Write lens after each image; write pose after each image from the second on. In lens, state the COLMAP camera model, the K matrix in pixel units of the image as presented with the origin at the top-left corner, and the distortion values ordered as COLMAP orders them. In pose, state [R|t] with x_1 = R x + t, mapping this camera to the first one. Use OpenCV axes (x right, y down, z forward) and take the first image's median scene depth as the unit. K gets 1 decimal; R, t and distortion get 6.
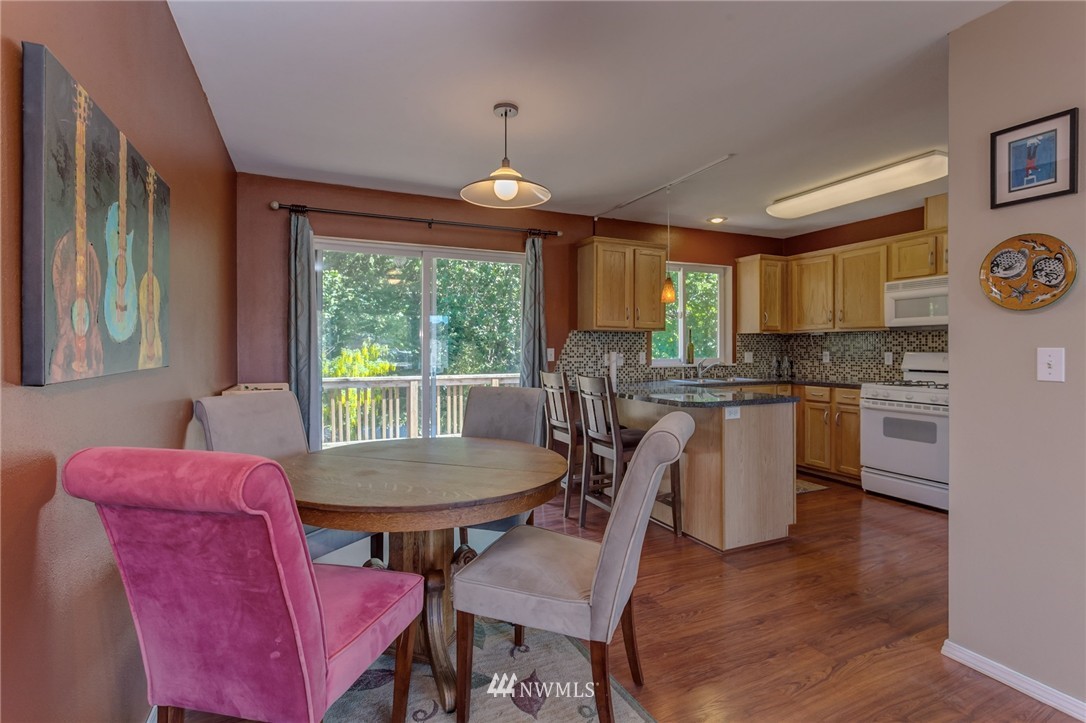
lens RADIAL K [[514.2, 0, 543.5], [0, 514.2, 350.3], [0, 0, 1]] dist [-0.004103, 0.001432]
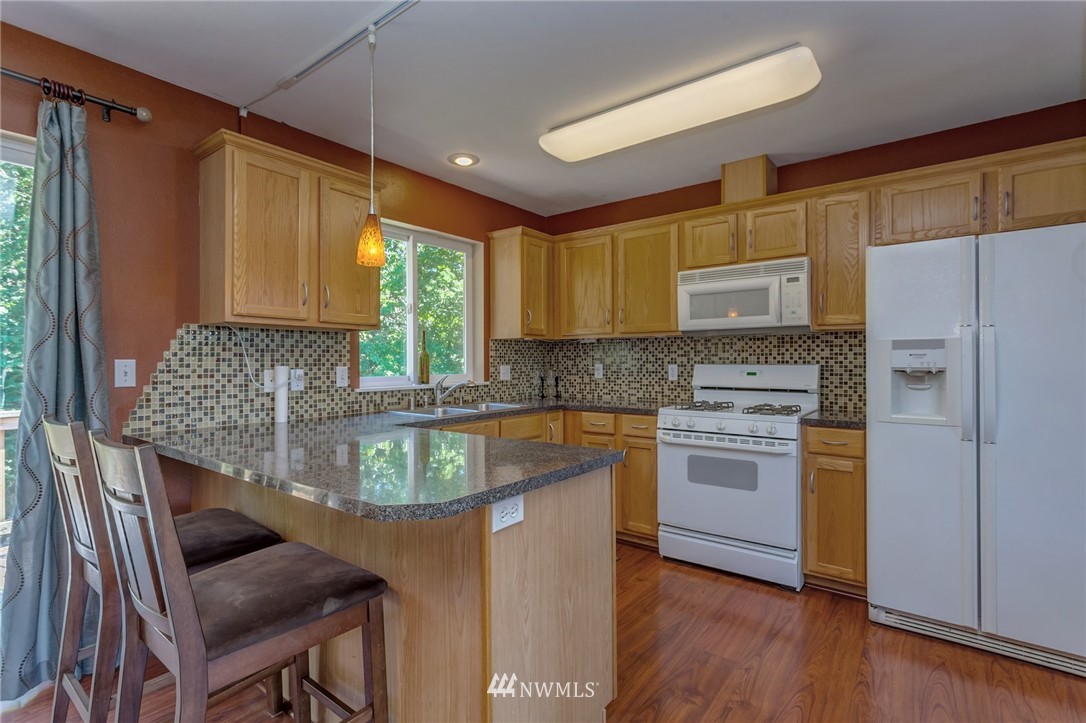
lens RADIAL K [[514.2, 0, 541.1], [0, 514.2, 361.2], [0, 0, 1]] dist [-0.004103, 0.001432]
pose [[0.885563, -0.001658, 0.464516, 0.129256], [0.003841, 0.999986, -0.003753, 0.000907], [-0.464503, 0.005108, 0.885557, 0.402100]]
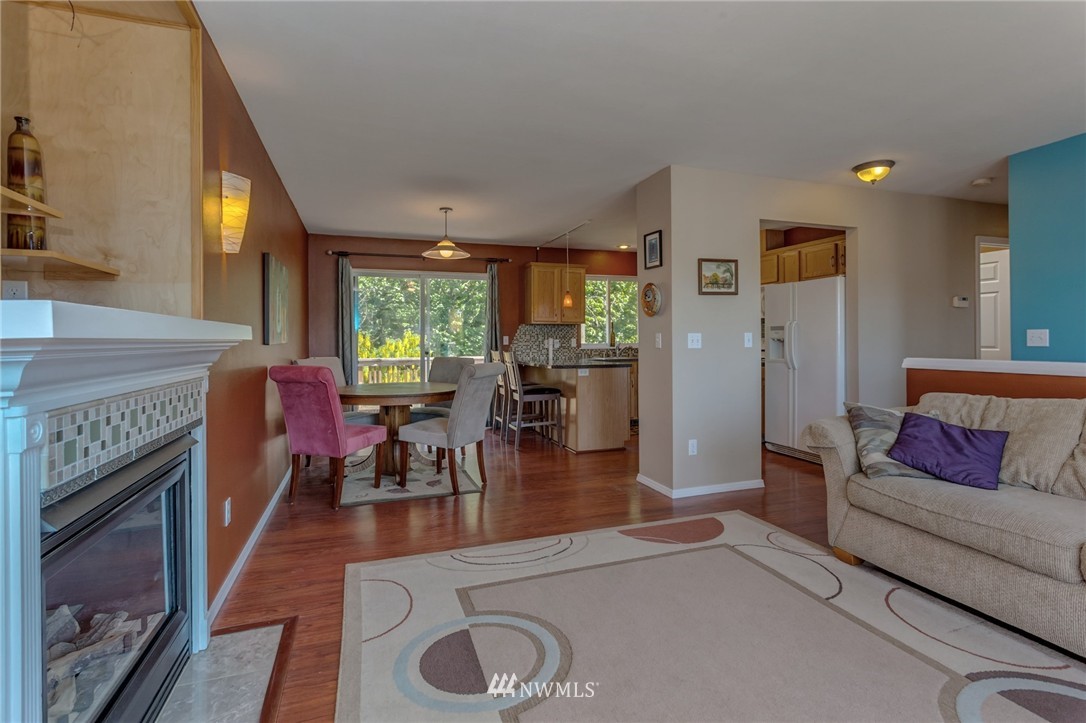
lens RADIAL K [[514.2, 0, 542.6], [0, 514.2, 337.5], [0, 0, 1]] dist [-0.004103, 0.001432]
pose [[0.995833, -0.004977, -0.091060, 0.251920], [0.004514, 0.999976, -0.005285, 0.008407], [0.091084, 0.004852, 0.995831, -0.476656]]
